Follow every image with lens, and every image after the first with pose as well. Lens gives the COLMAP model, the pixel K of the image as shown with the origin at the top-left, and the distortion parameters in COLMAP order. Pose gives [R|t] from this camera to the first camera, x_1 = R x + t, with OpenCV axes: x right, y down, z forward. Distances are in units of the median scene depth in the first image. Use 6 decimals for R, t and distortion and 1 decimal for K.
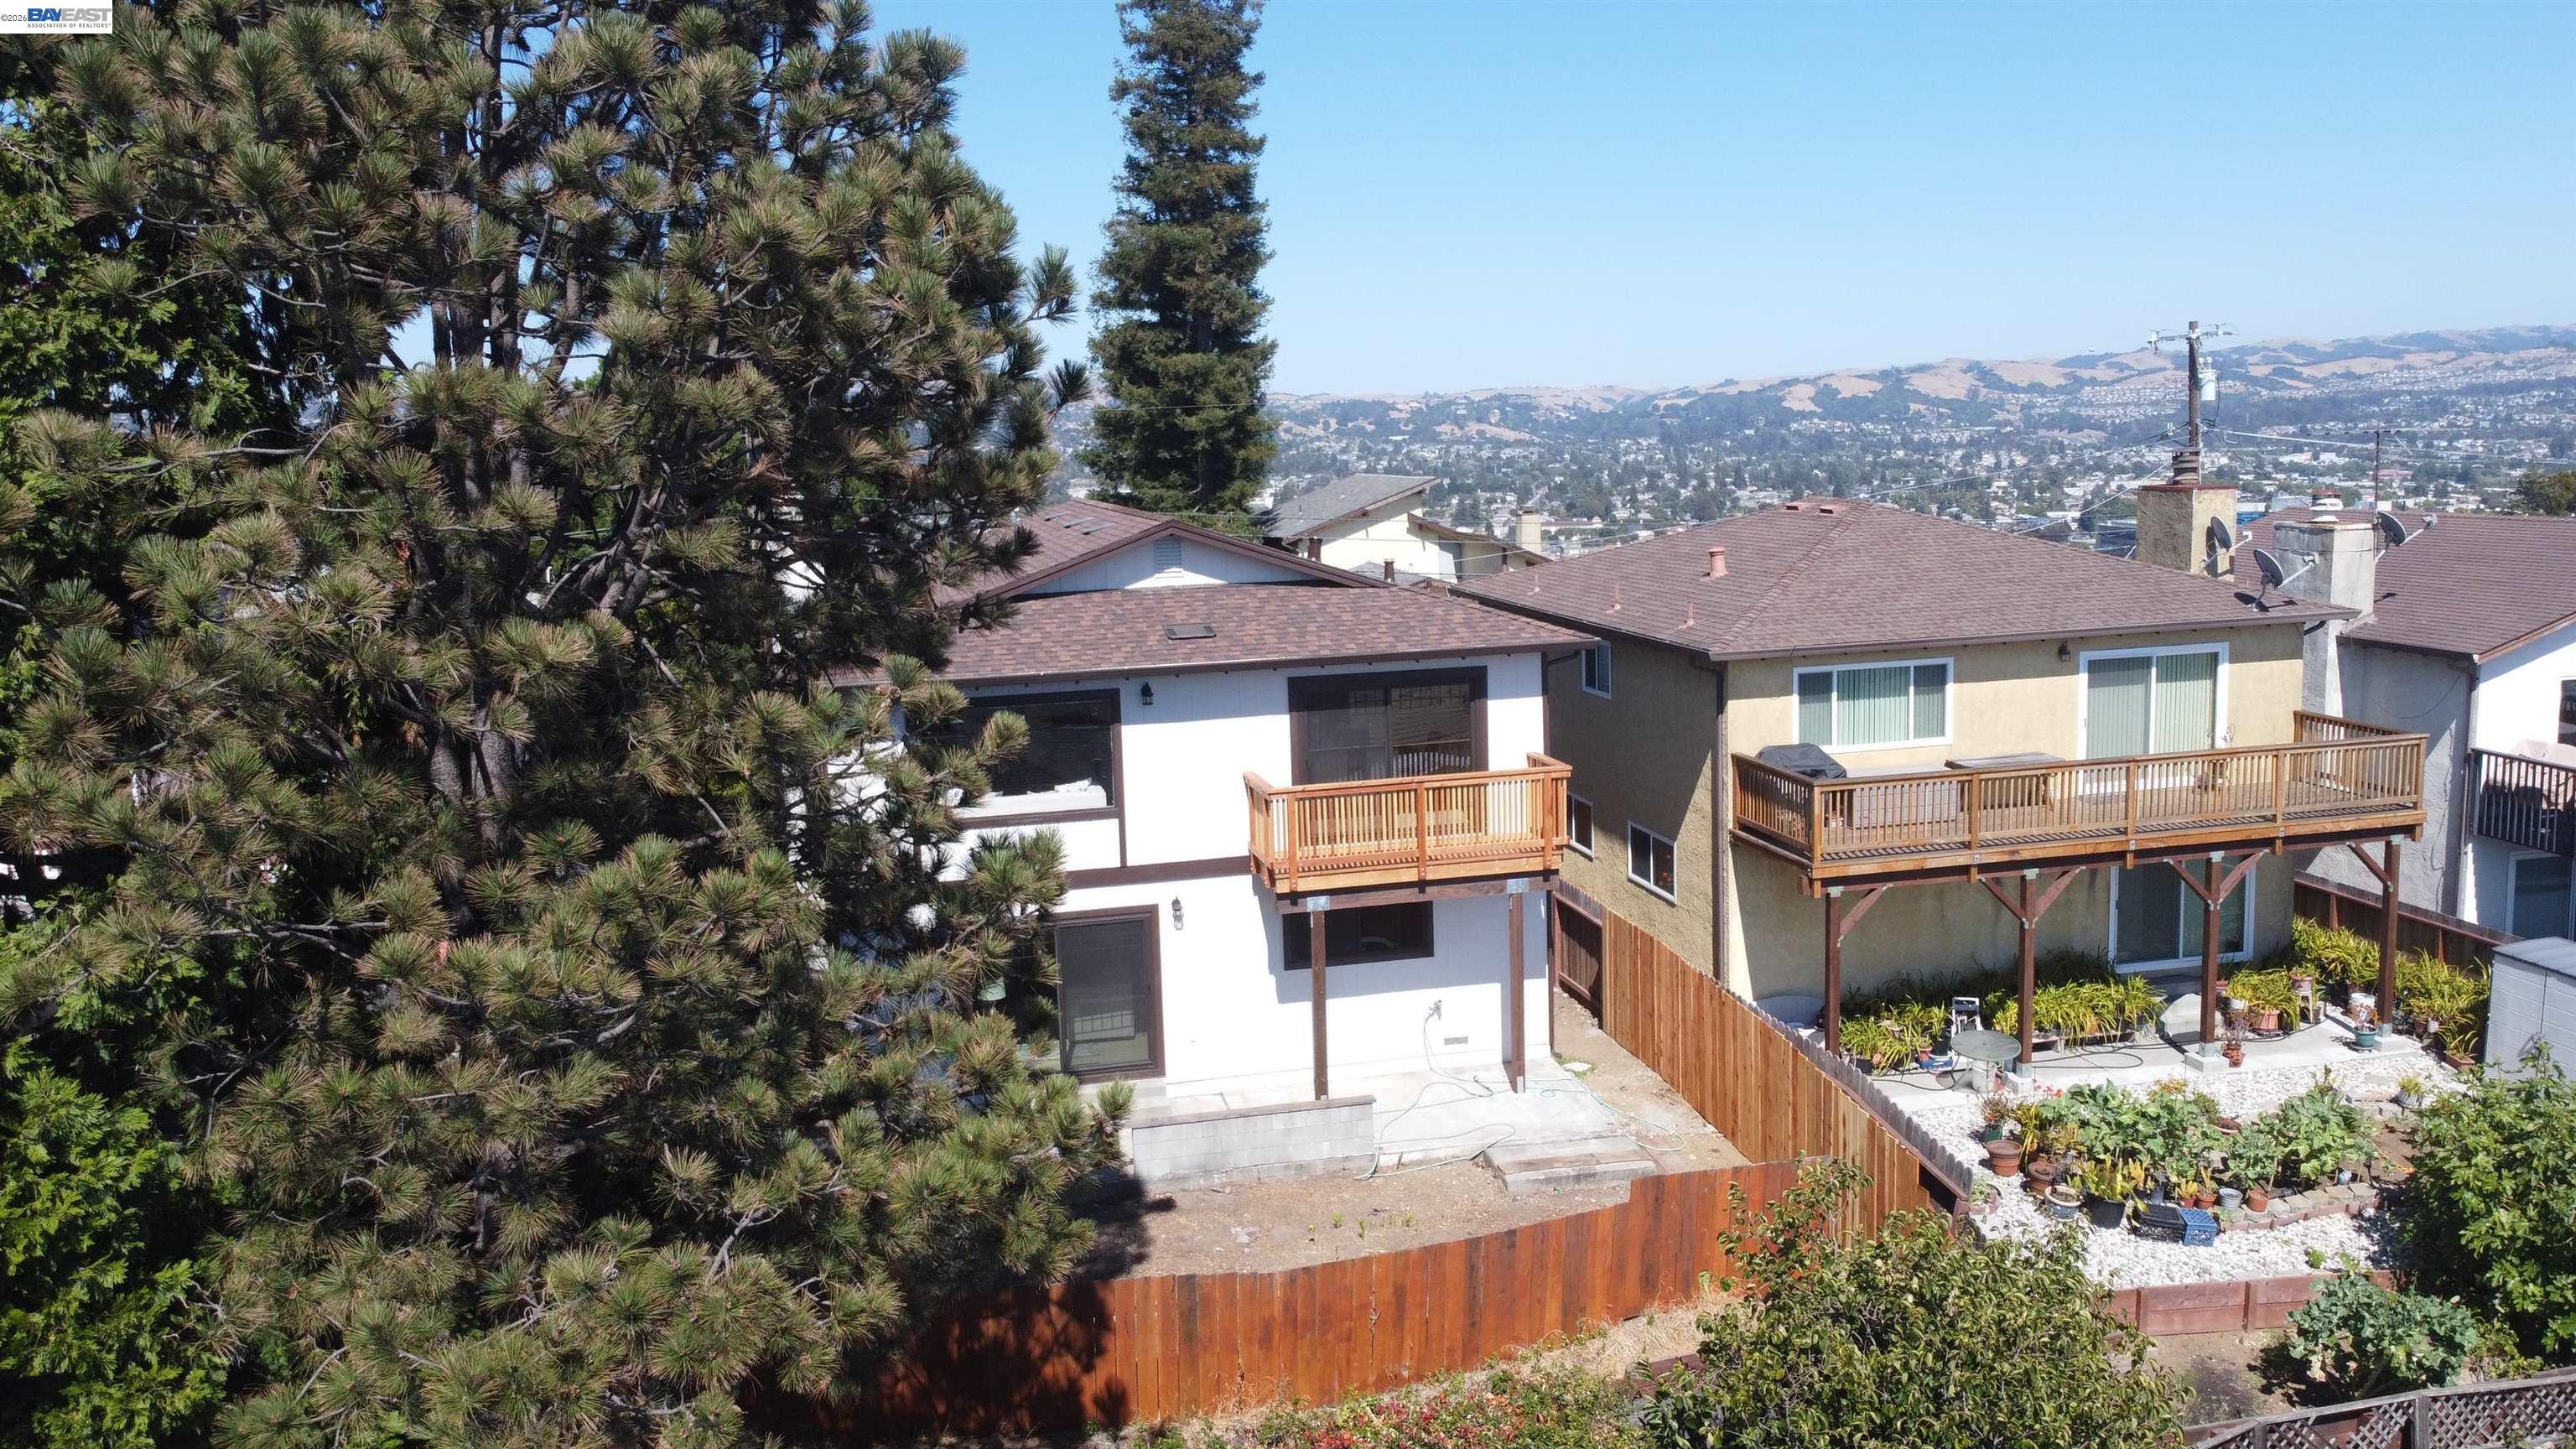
lens RADIAL K [[1948.4, 0, 1301.5], [0, 1948.4, 709.5], [0, 0, 1]] dist [0.007479, -0.007792]
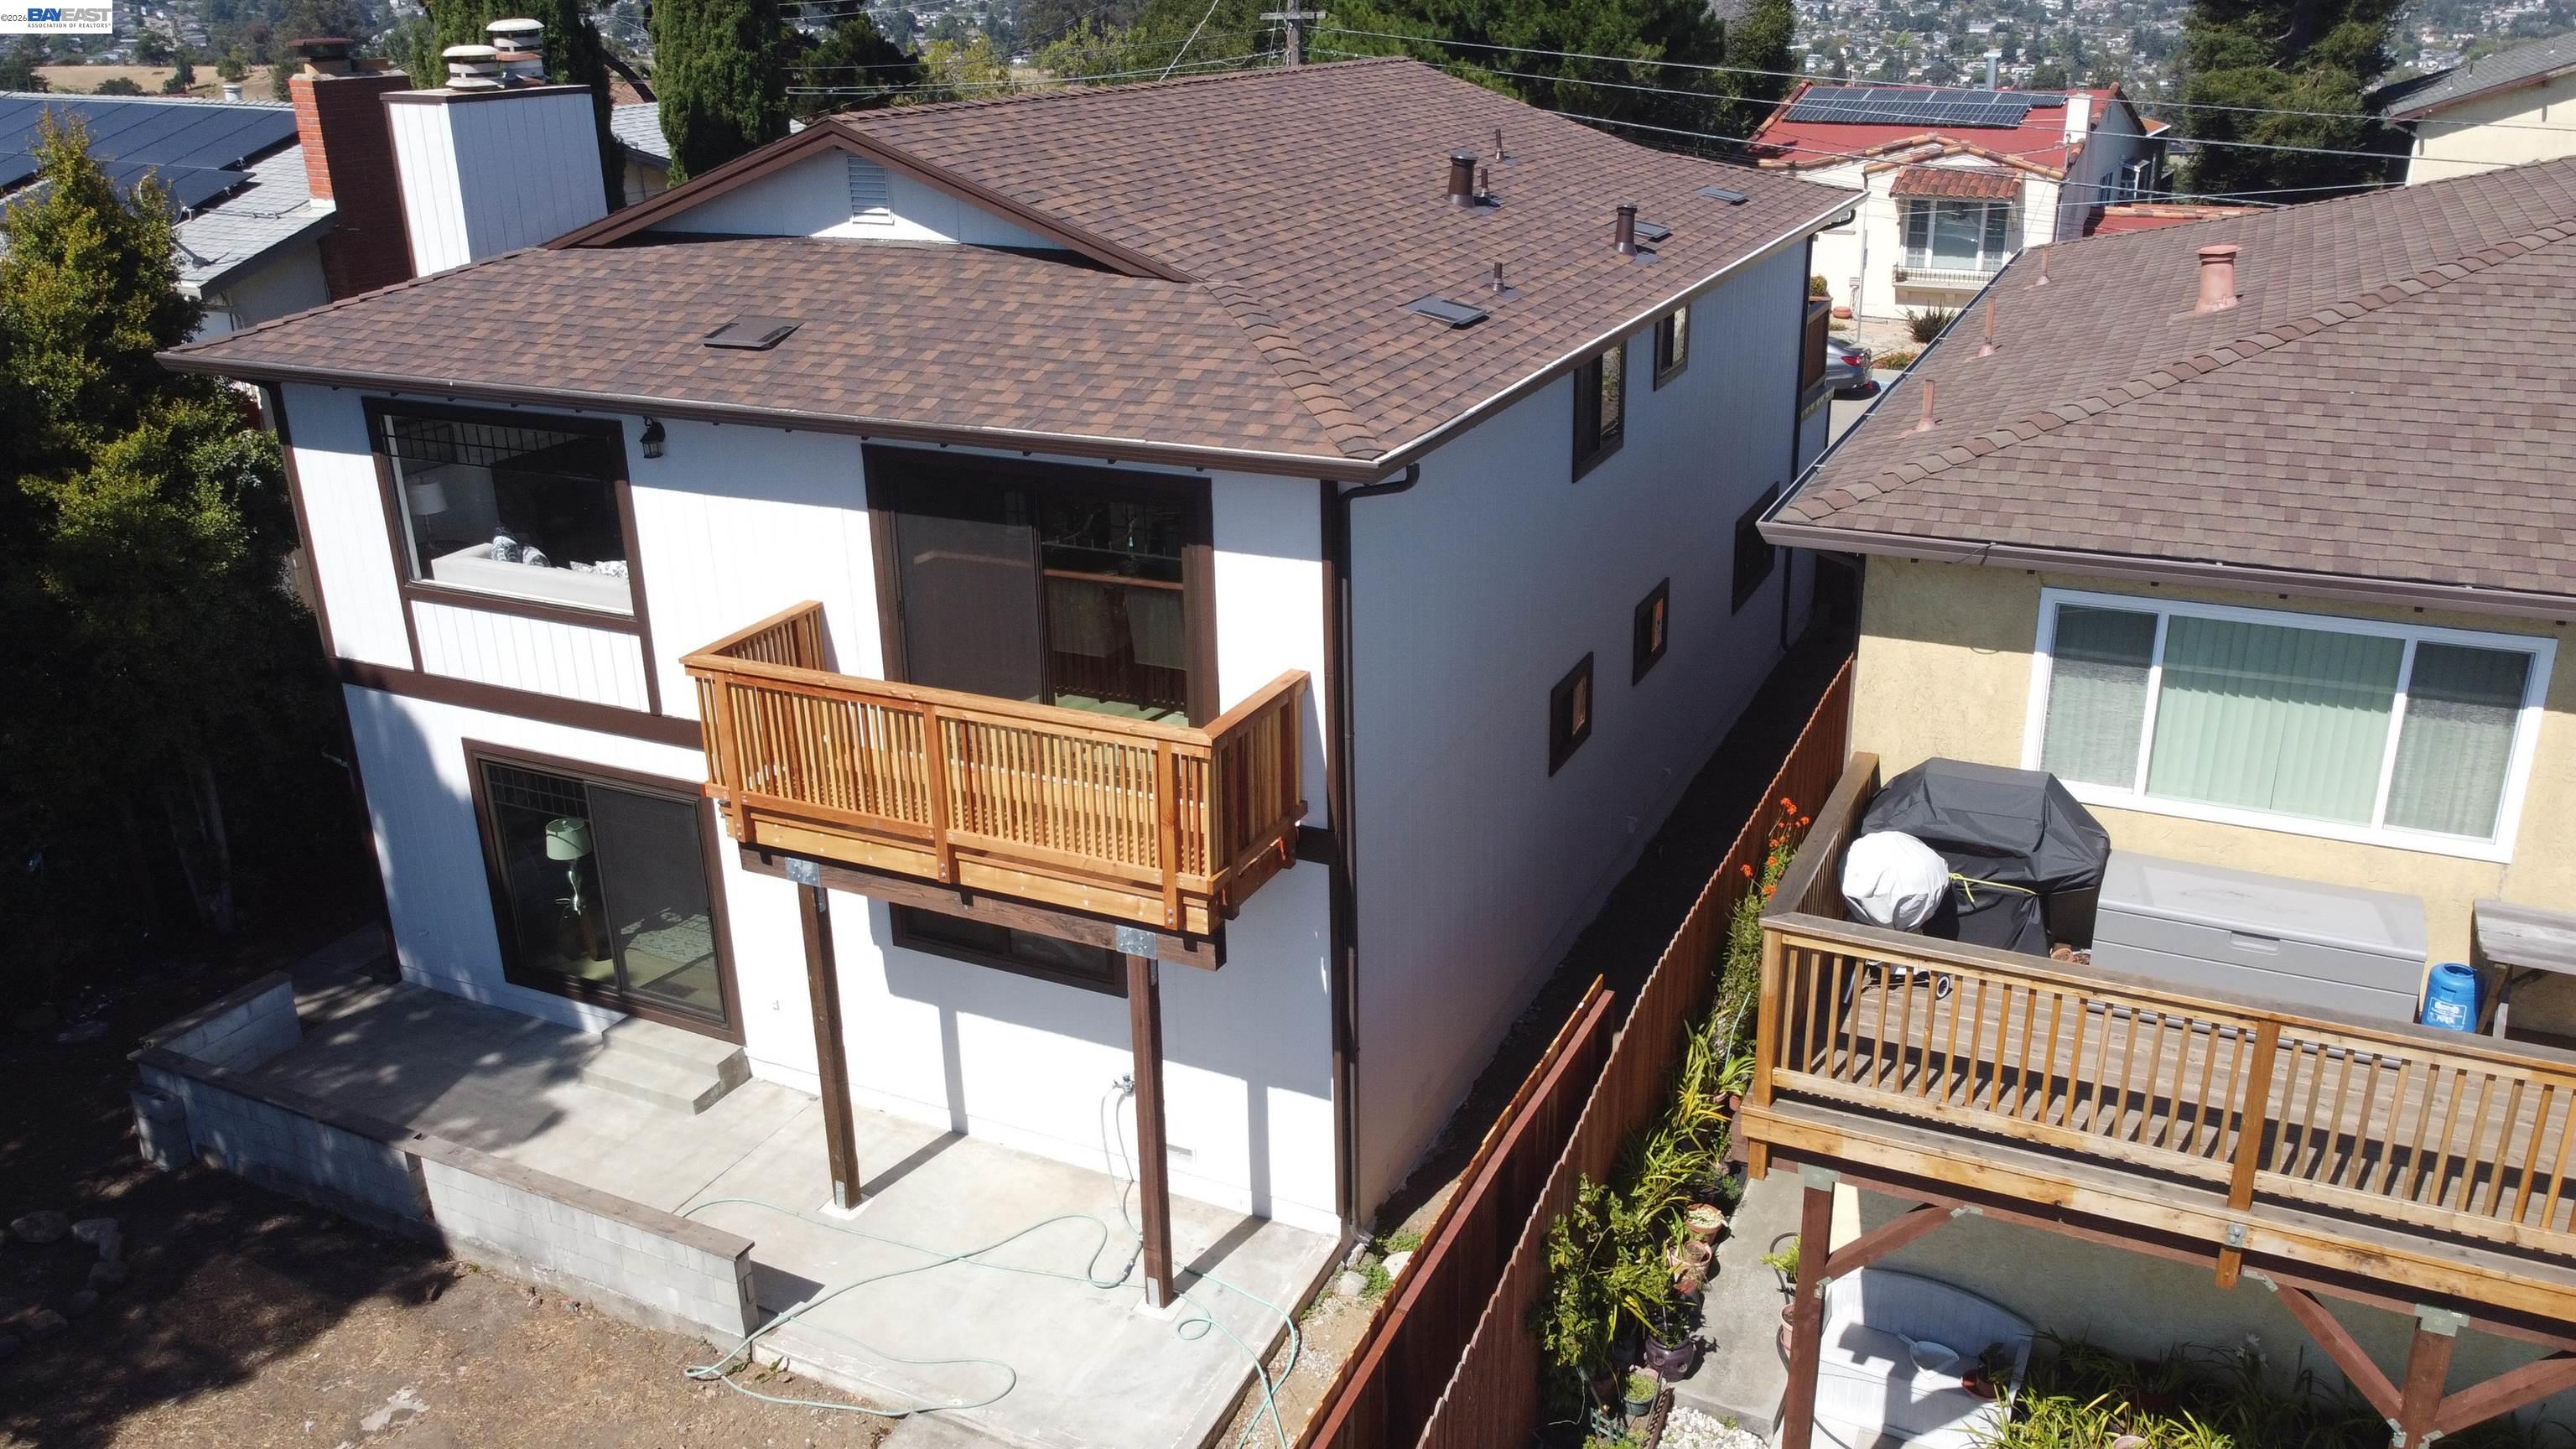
lens RADIAL K [[1948.4, 0, 1290.2], [0, 1948.4, 716.4], [0, 0, 1]] dist [0.007479, -0.007792]
pose [[0.778140, 0.236770, -0.581754, 0.391521], [-0.093673, 0.959615, 0.265262, -0.092689], [0.621066, -0.151917, 0.768894, 0.620574]]
